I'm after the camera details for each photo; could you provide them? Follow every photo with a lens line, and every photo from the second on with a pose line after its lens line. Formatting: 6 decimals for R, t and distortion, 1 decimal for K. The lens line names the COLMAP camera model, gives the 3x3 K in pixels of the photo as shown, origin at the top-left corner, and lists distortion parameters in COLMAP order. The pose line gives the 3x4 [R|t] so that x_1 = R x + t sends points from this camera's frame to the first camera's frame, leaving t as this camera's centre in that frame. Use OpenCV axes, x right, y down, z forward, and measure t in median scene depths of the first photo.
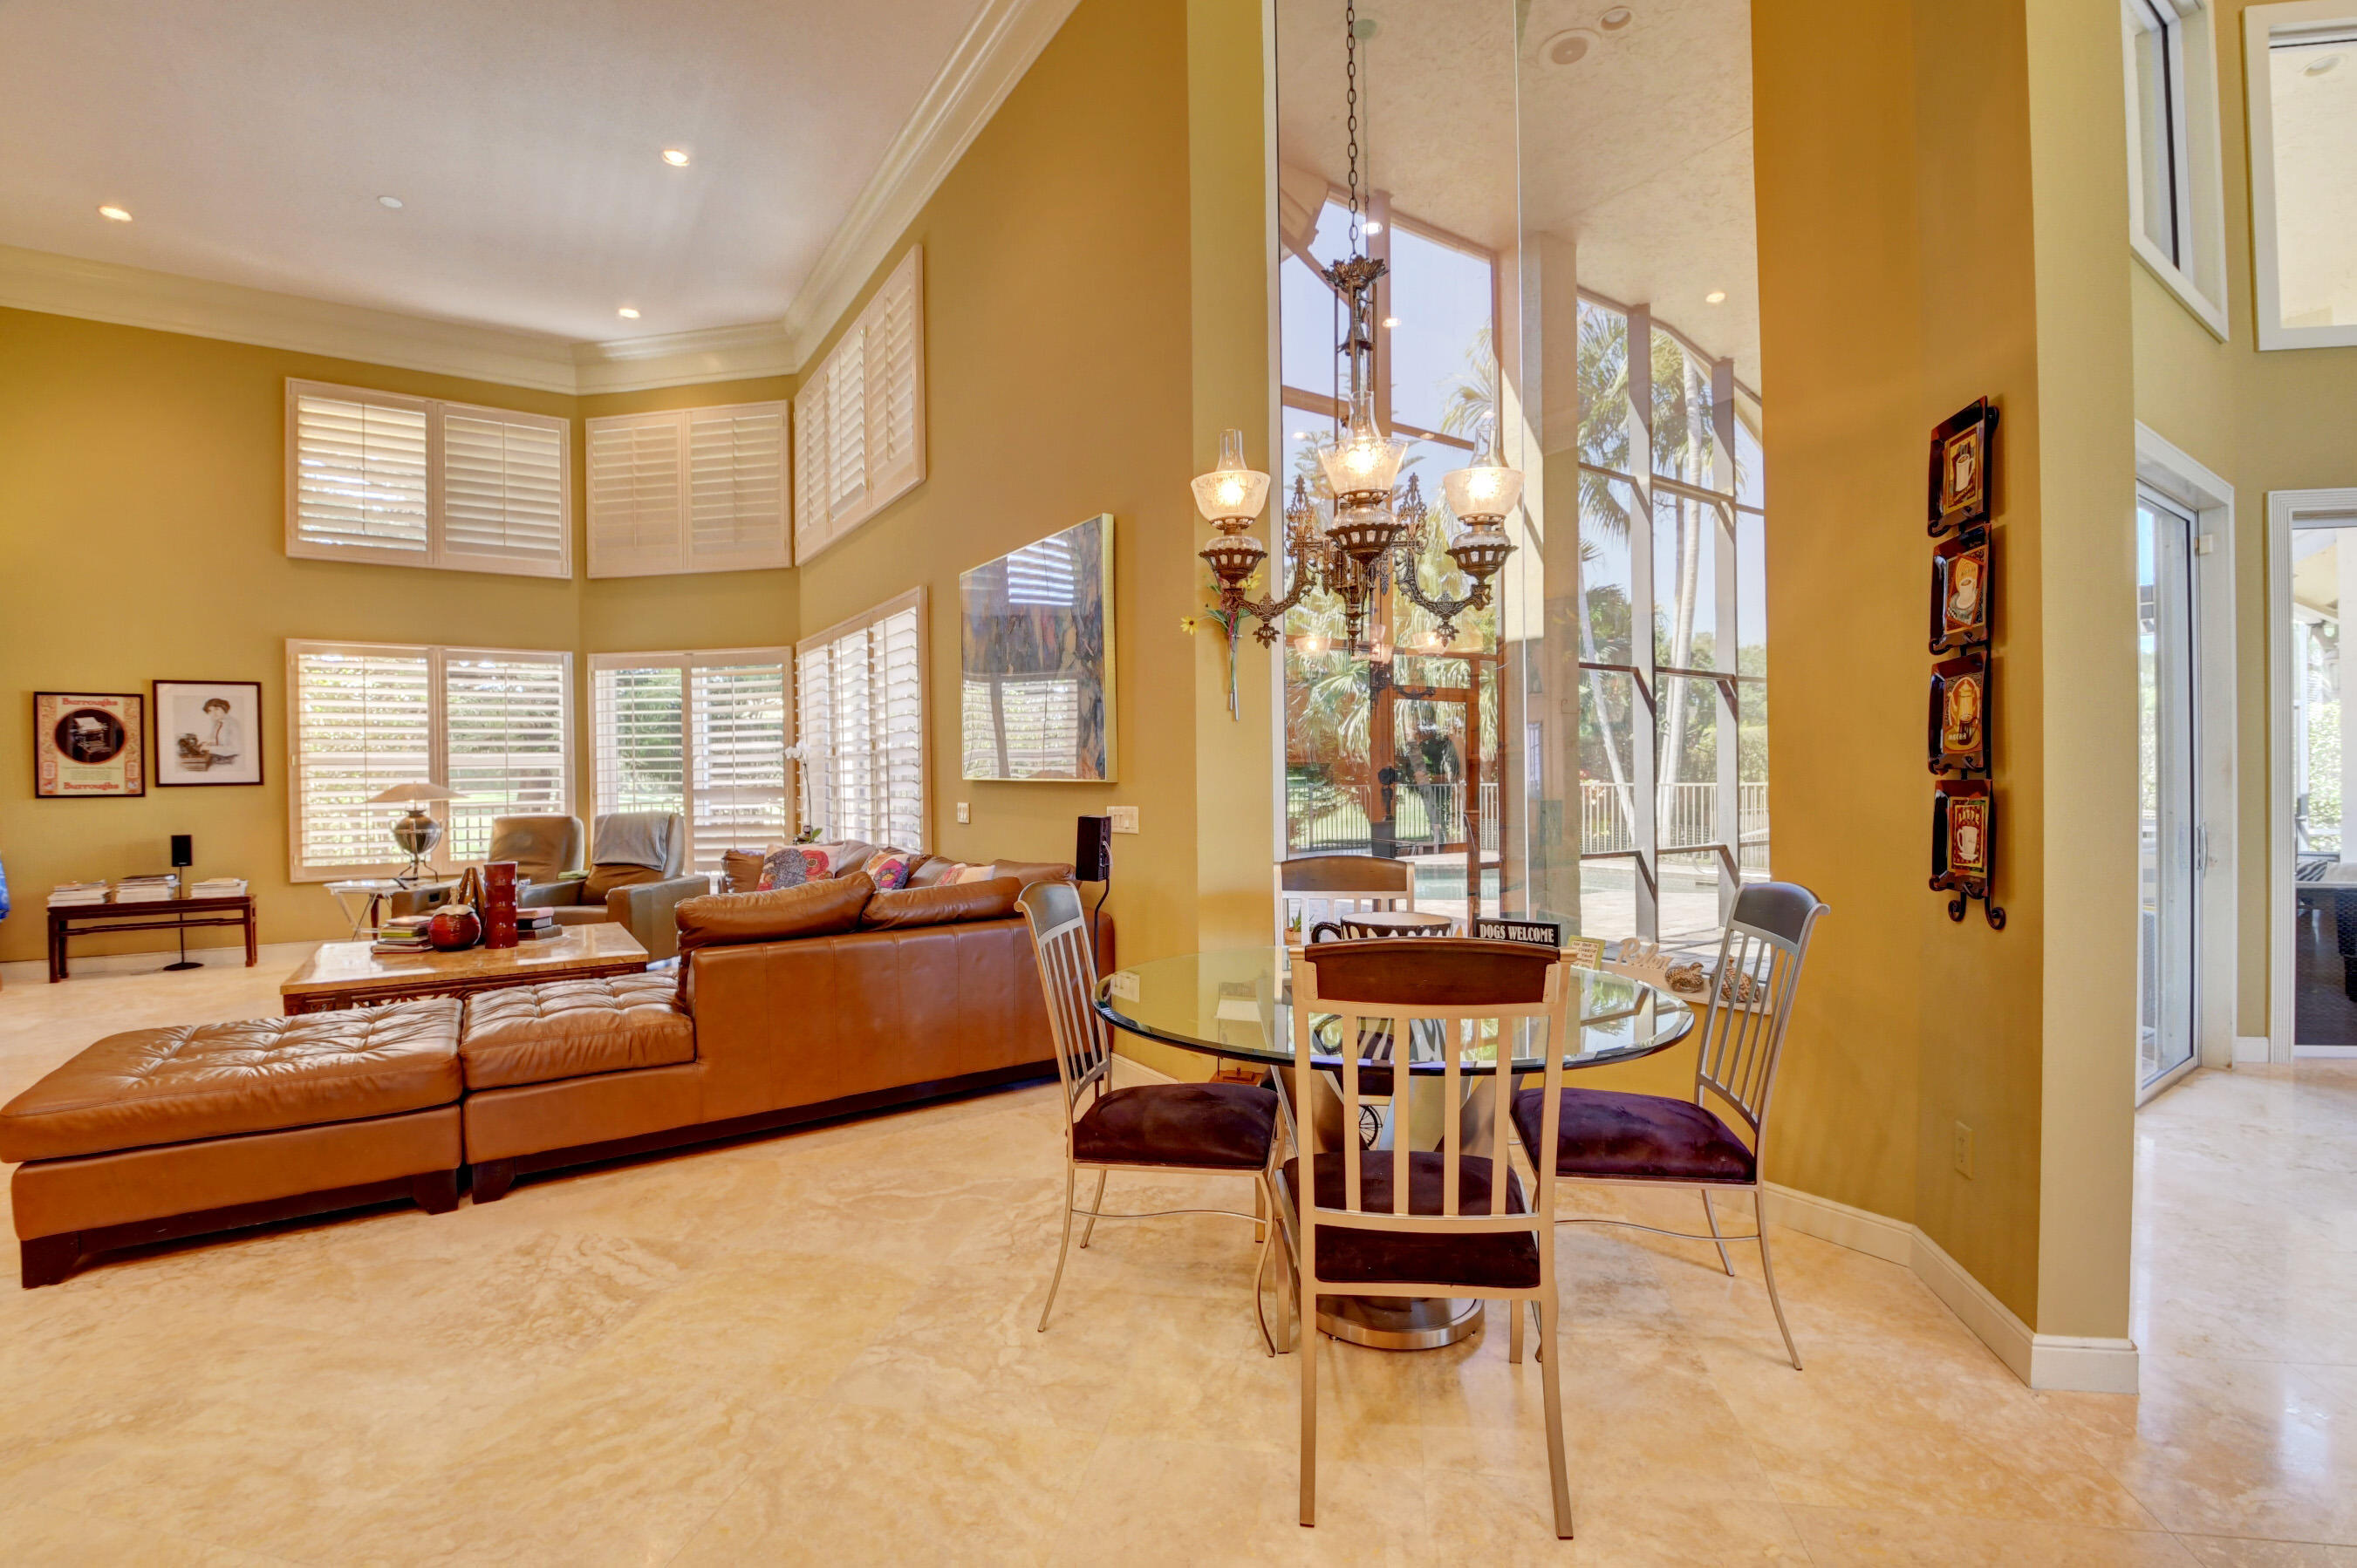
lens RADIAL K [[1032.9, 0, 1174.9], [0, 1032.9, 786.9], [0, 0, 1]] dist [0.001749, -0.019603]
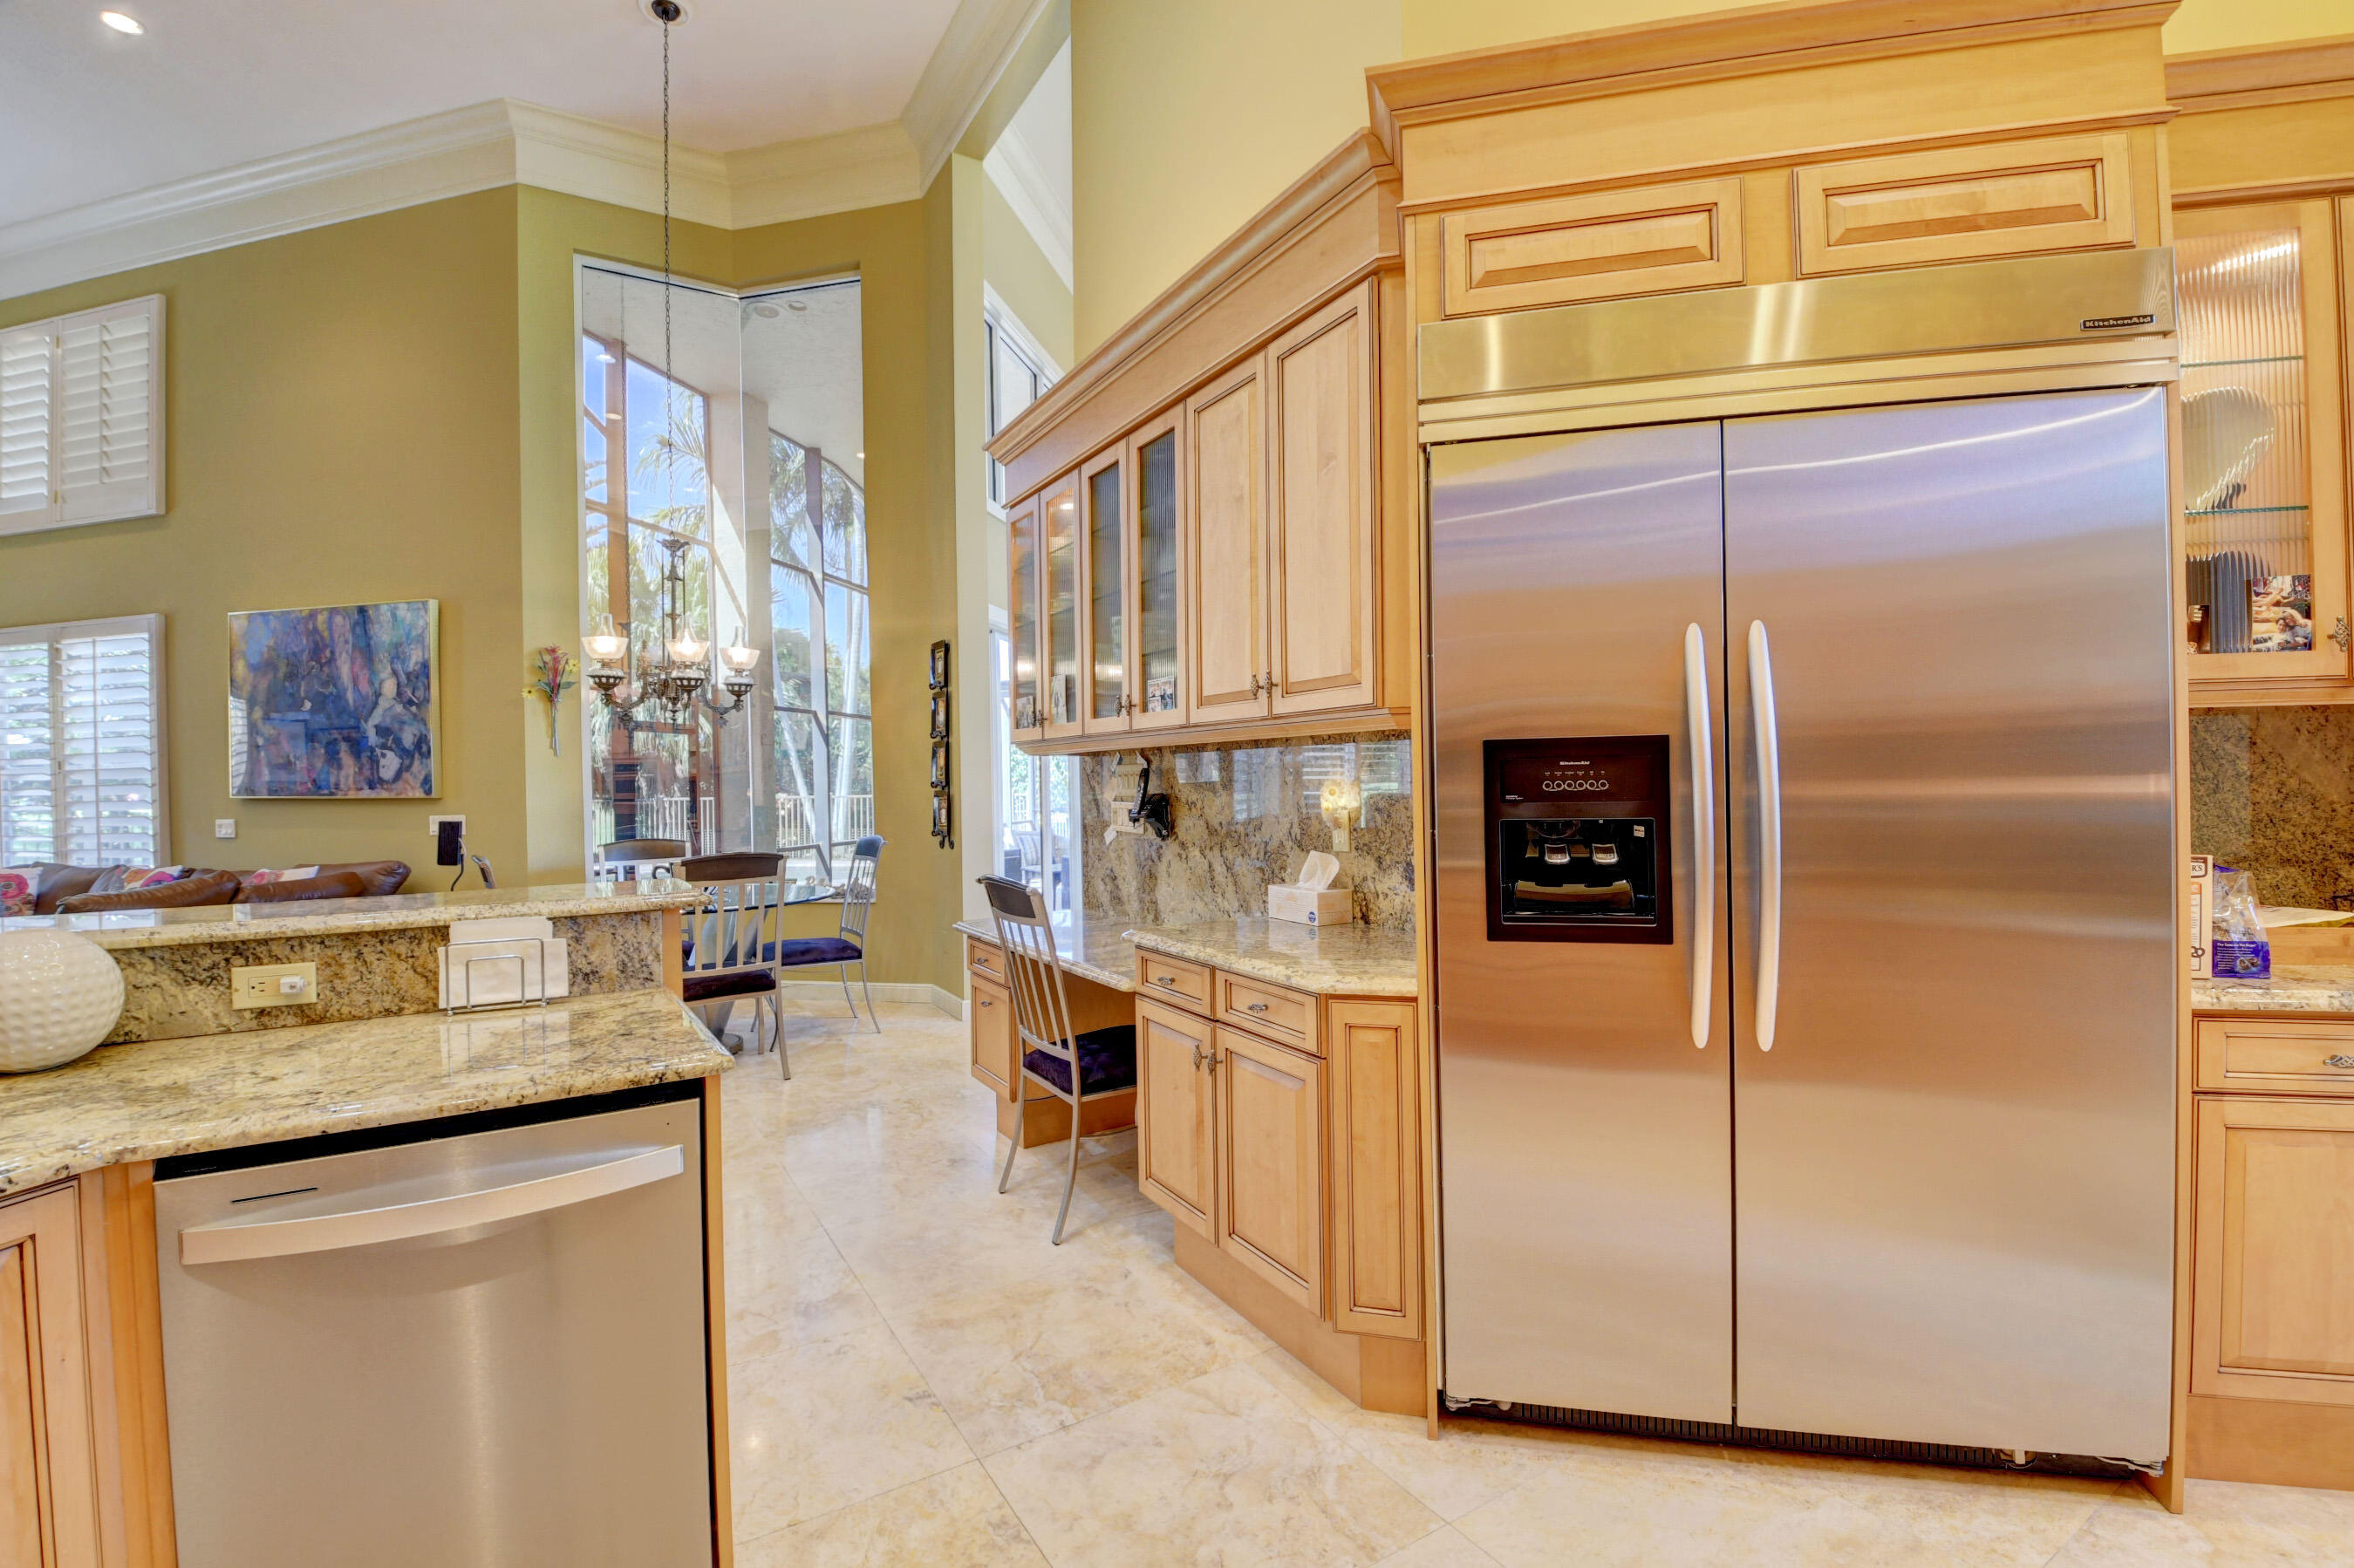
lens RADIAL K [[1031.7, 0, 1173.4], [0, 1031.7, 786.9], [0, 0, 1]] dist [0.001749, -0.019603]
pose [[0.731301, -0.006001, 0.682028, -0.272417], [0.015457, 0.999850, -0.007776, 0.006809], [-0.681879, 0.016228, 0.731285, -0.632713]]
